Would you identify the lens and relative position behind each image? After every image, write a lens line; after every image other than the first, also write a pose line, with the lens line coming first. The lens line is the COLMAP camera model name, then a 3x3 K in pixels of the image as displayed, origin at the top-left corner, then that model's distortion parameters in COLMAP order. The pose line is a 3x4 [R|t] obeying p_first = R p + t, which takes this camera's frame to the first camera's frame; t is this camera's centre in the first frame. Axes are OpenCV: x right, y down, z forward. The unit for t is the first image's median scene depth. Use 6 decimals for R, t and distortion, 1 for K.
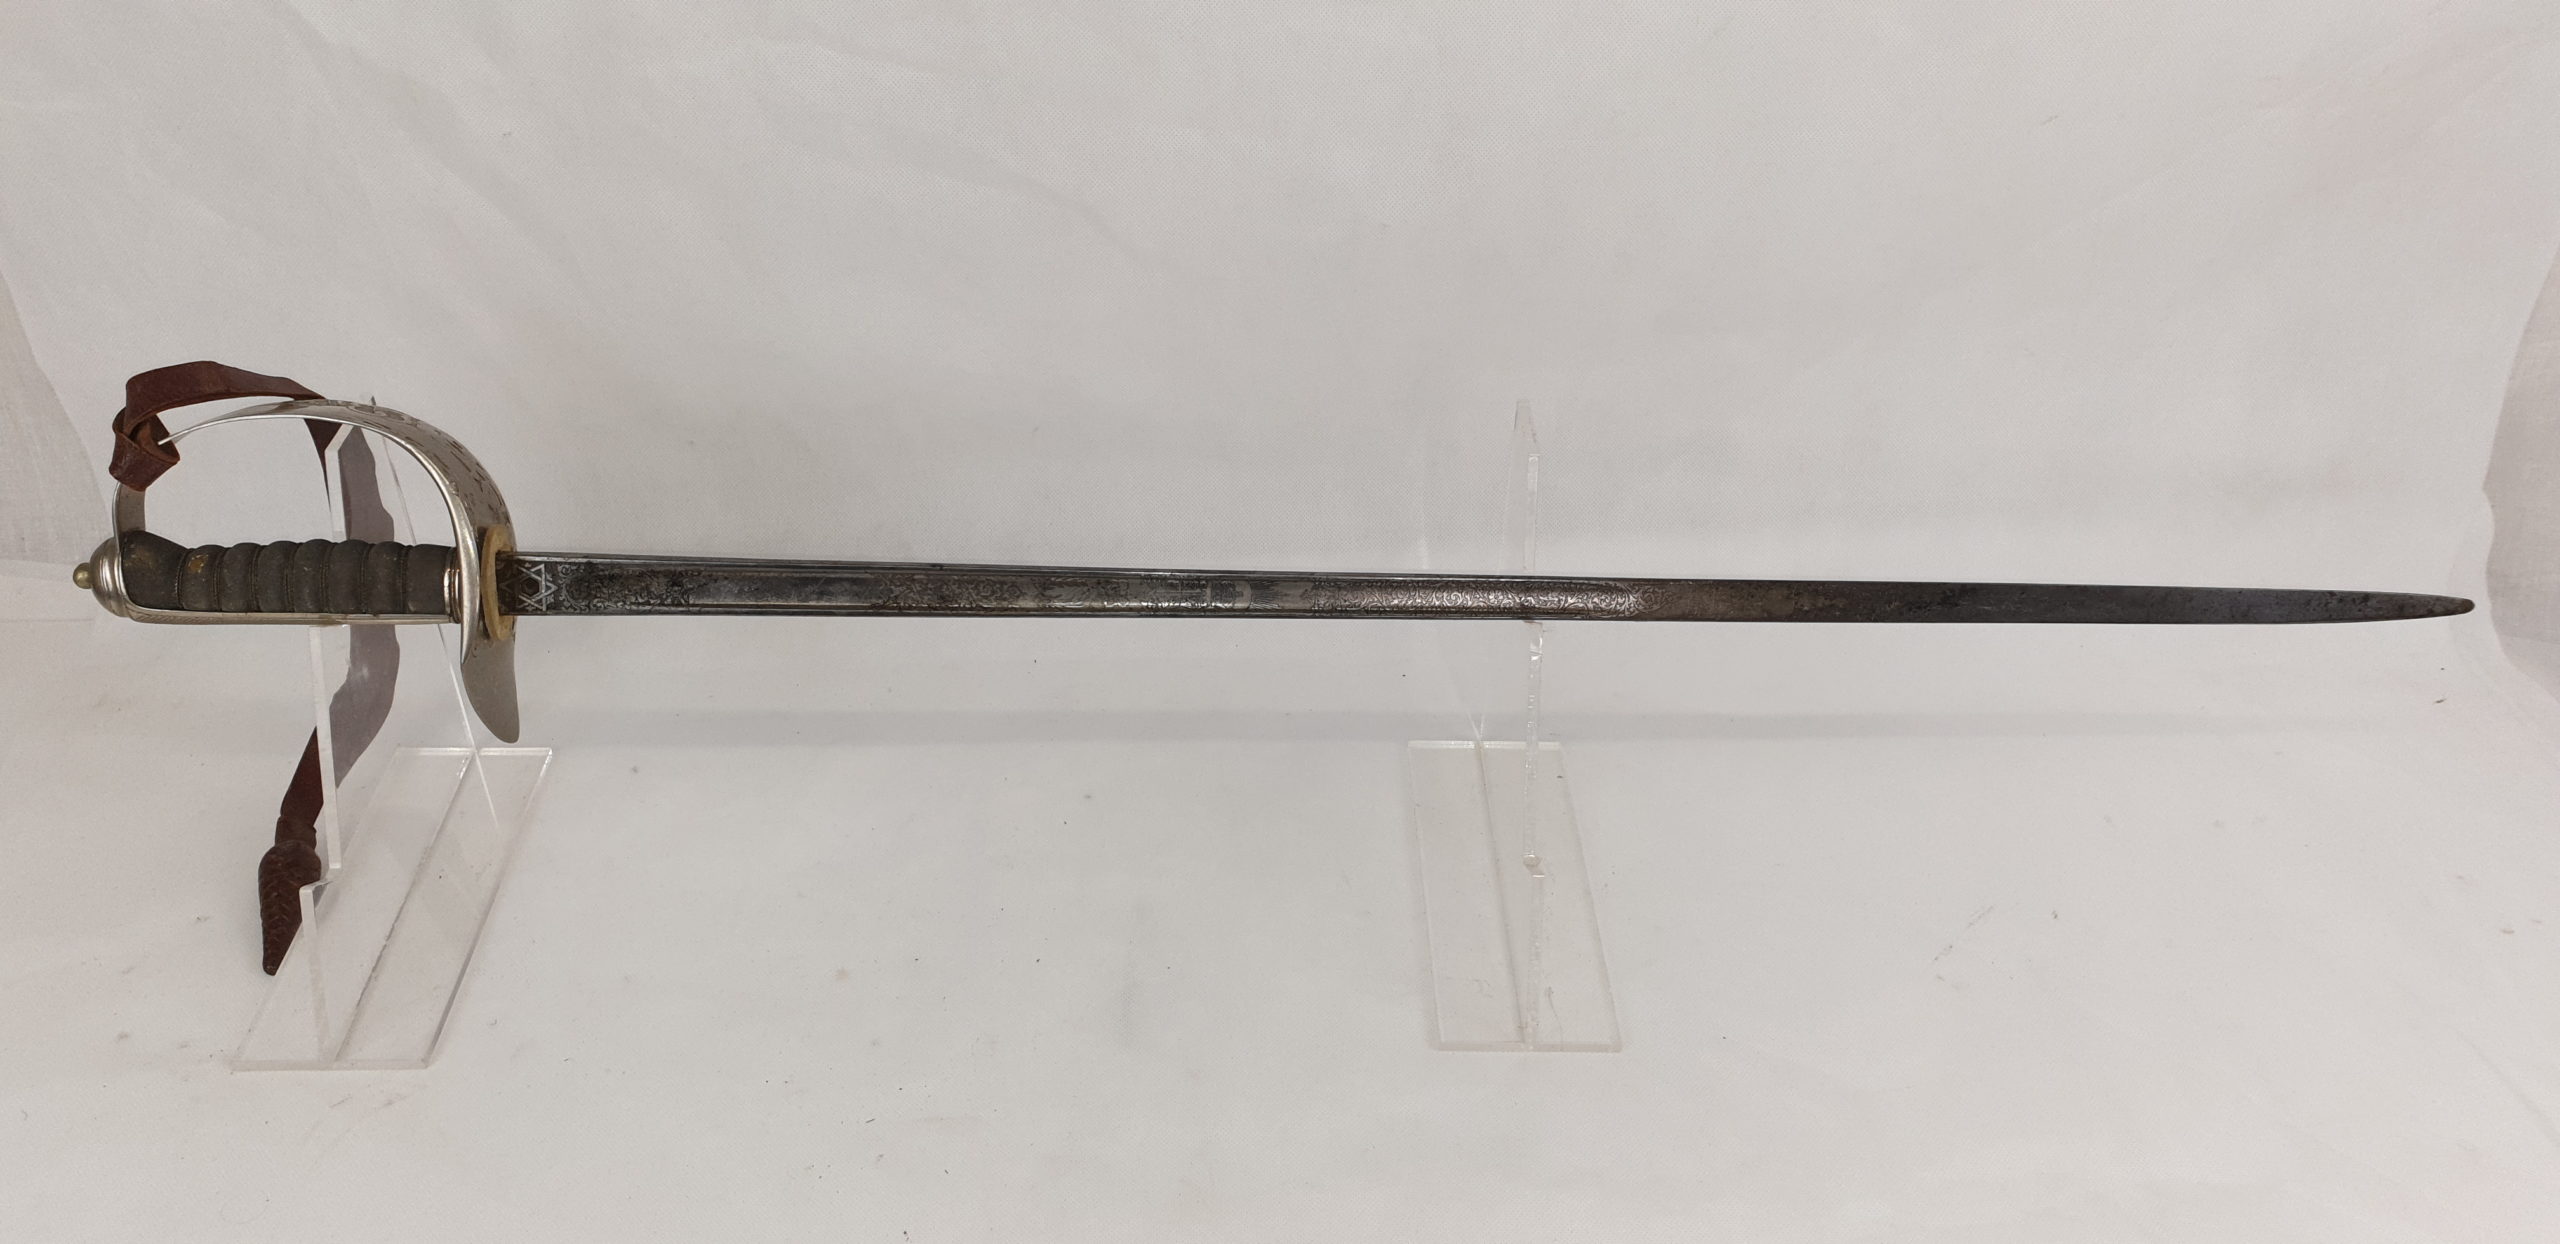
lens RADIAL K [[2118.4, 0, 1299.1], [0, 2118.4, 622.3], [0, 0, 1]] dist [0.008180, -0.002129]
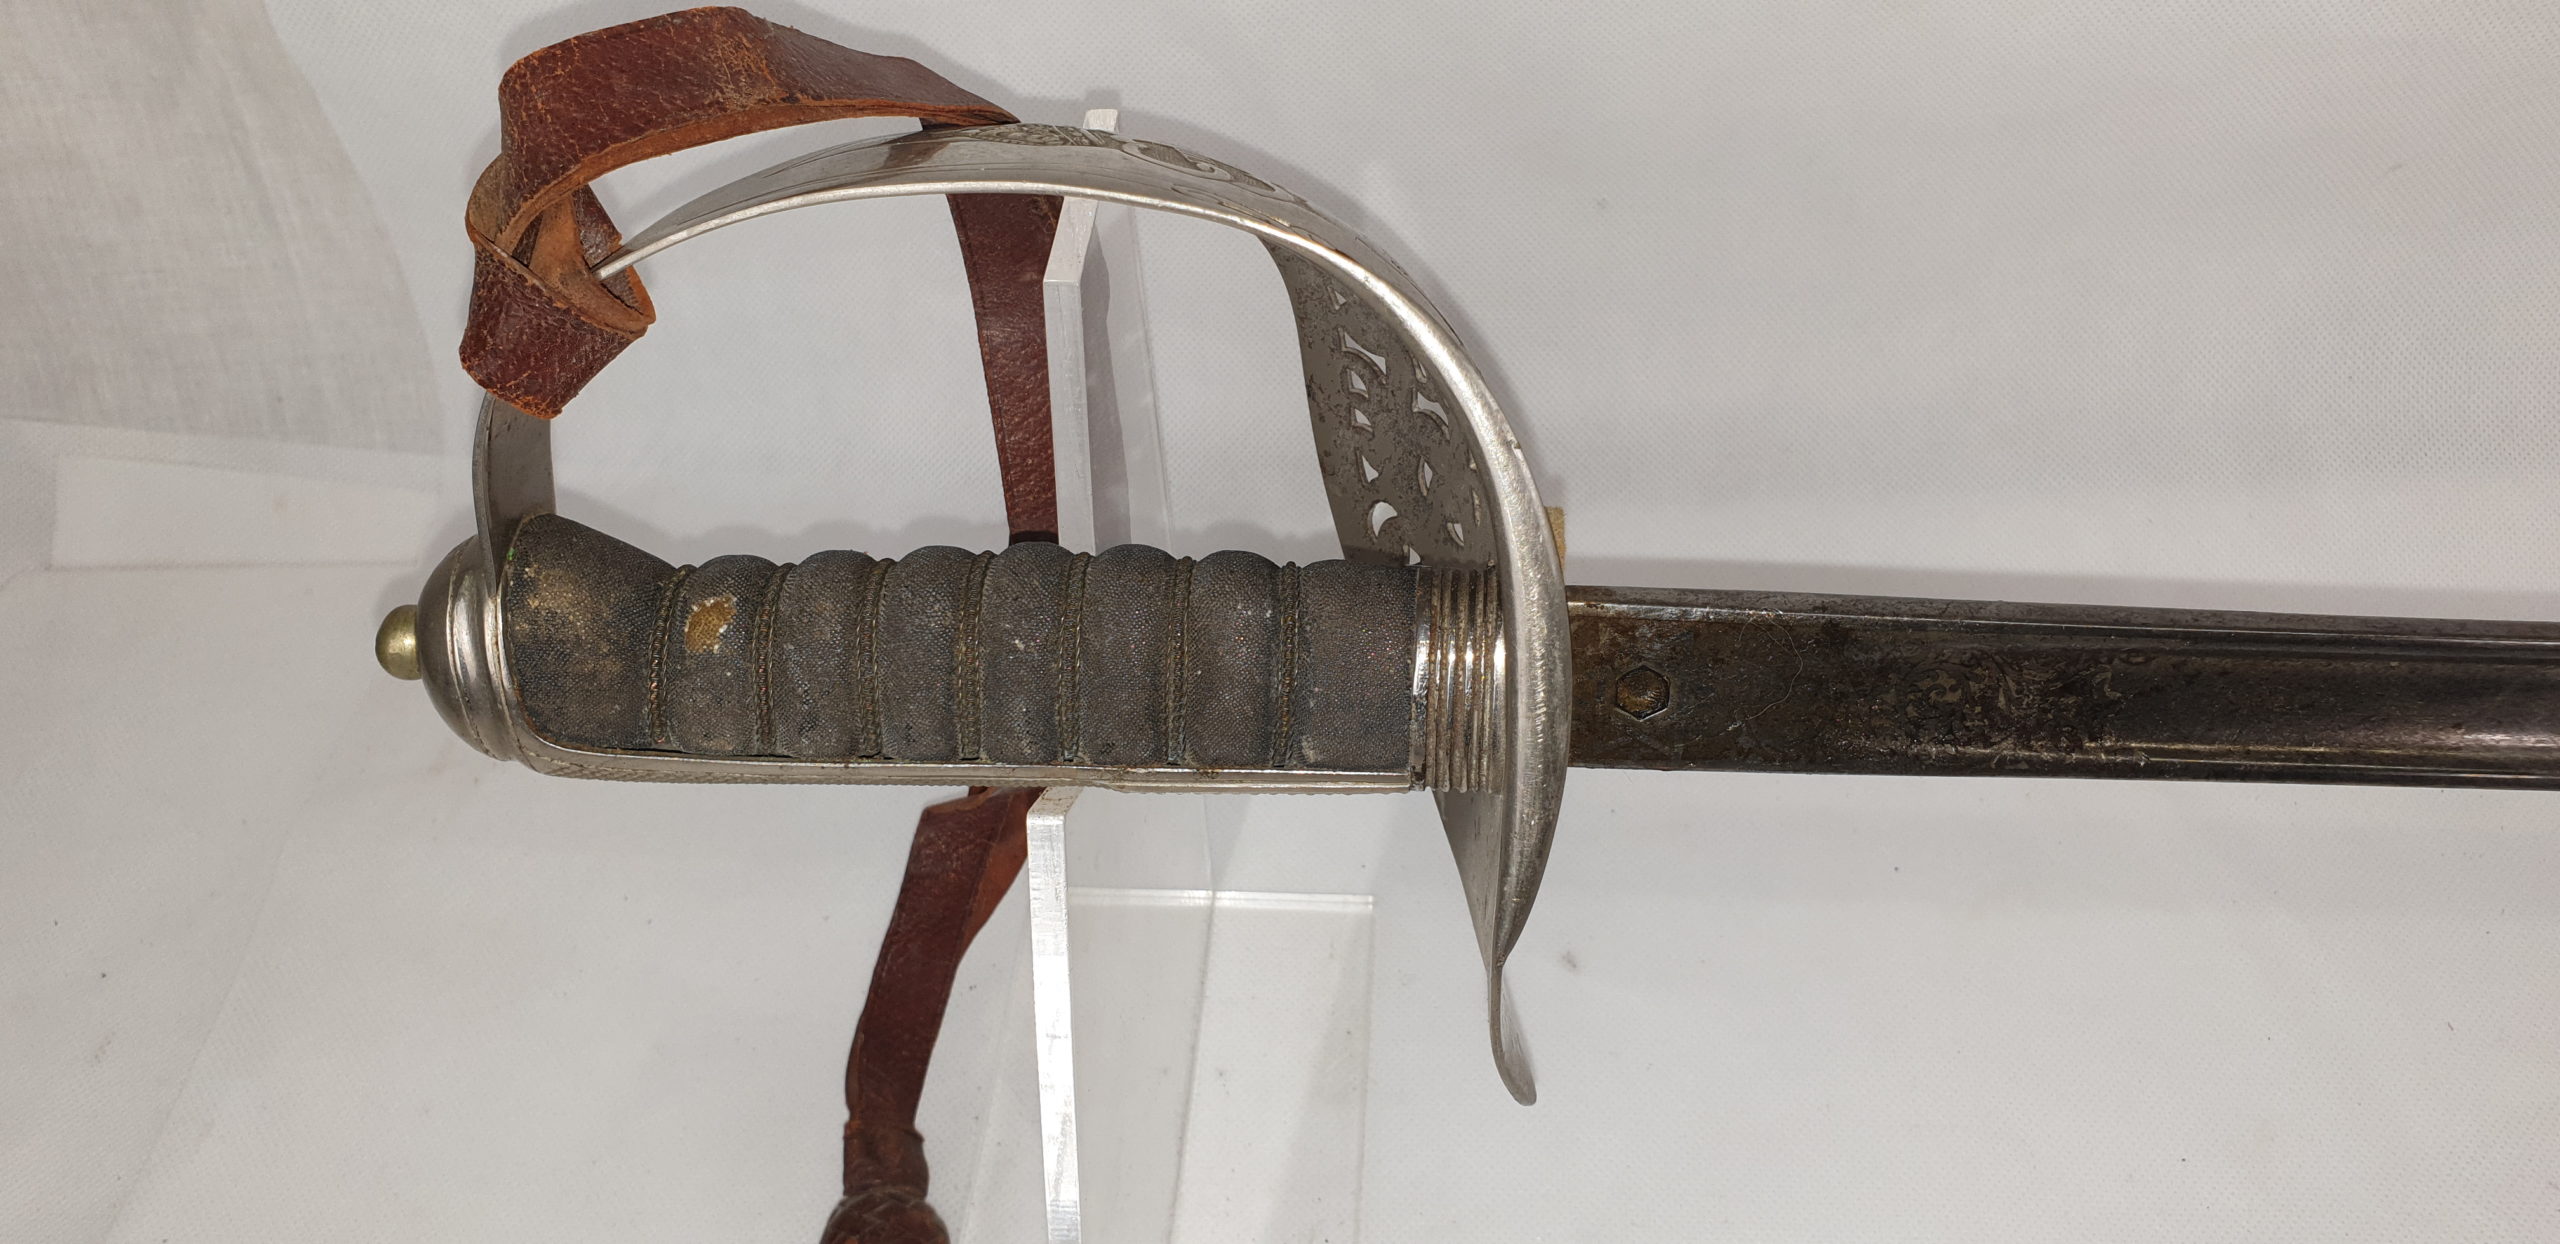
lens RADIAL K [[2118.4, 0, 1266.2], [0, 2118.4, 612.4], [0, 0, 1]] dist [0.008180, -0.002129]
pose [[0.991292, 0.022558, -0.129732, -0.364876], [-0.004870, 0.990824, 0.135074, -0.071544], [0.131588, -0.133266, 0.982306, 0.639426]]
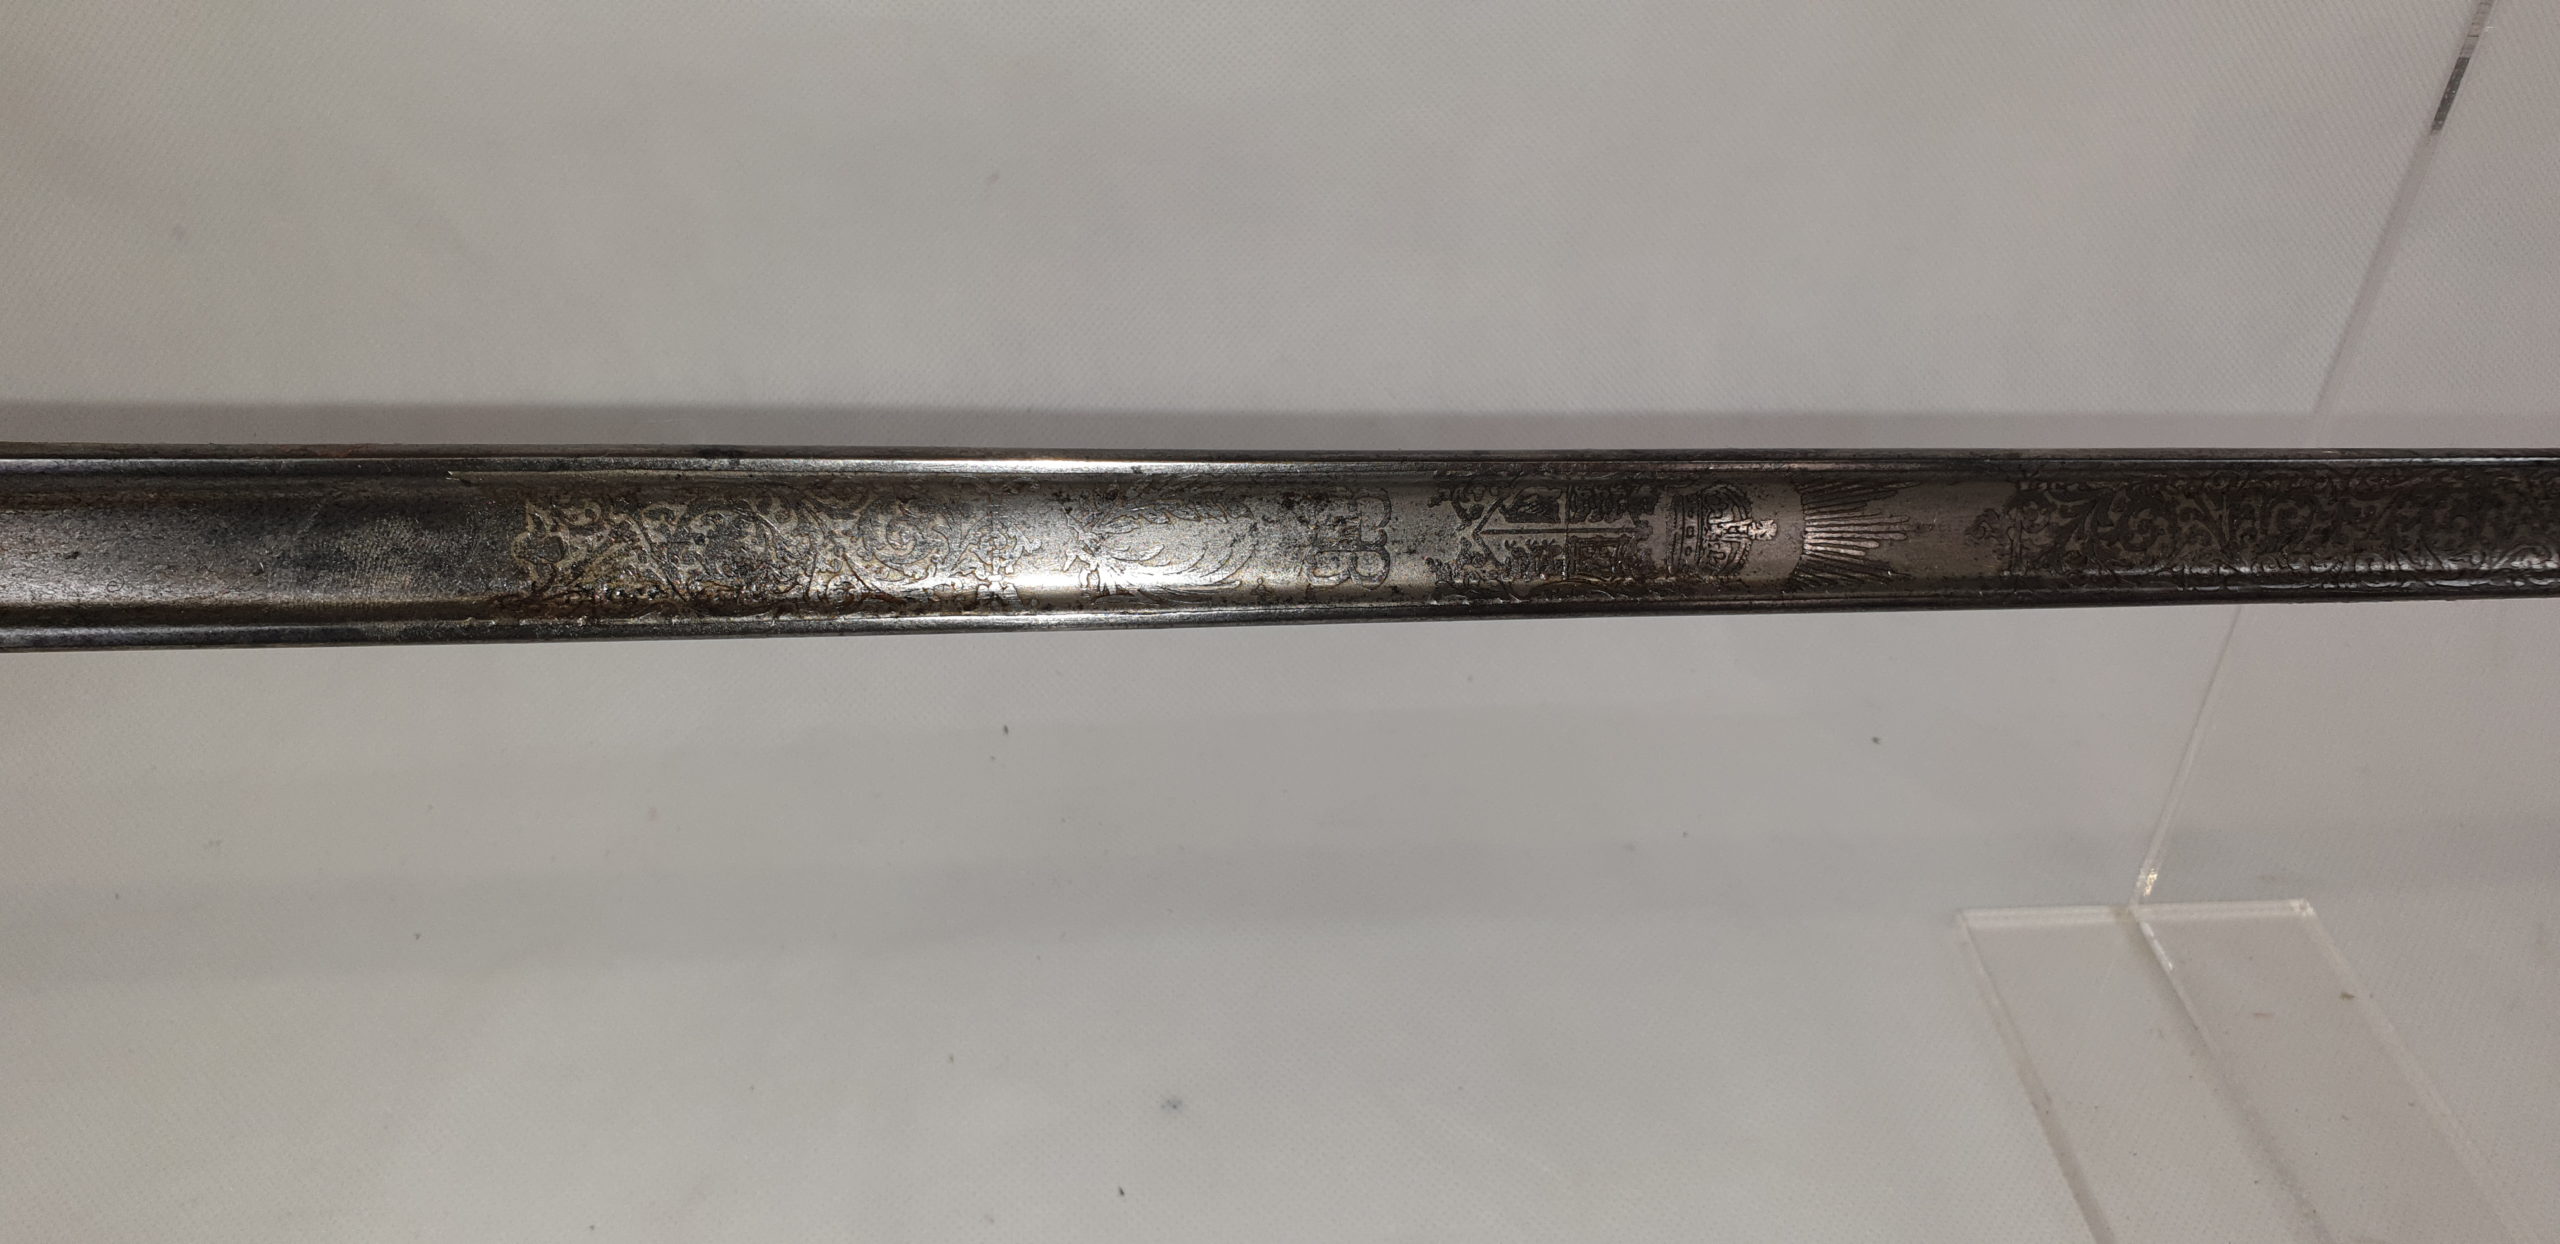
lens RADIAL K [[2118.4, 0, 1255.7], [0, 2118.4, 616.7], [0, 0, 1]] dist [0.008180, -0.002129]
pose [[0.998808, -0.026737, 0.040844, -0.112079], [0.026814, 0.999640, -0.001348, -0.002763], [-0.040793, 0.002442, 0.999165, 0.705291]]
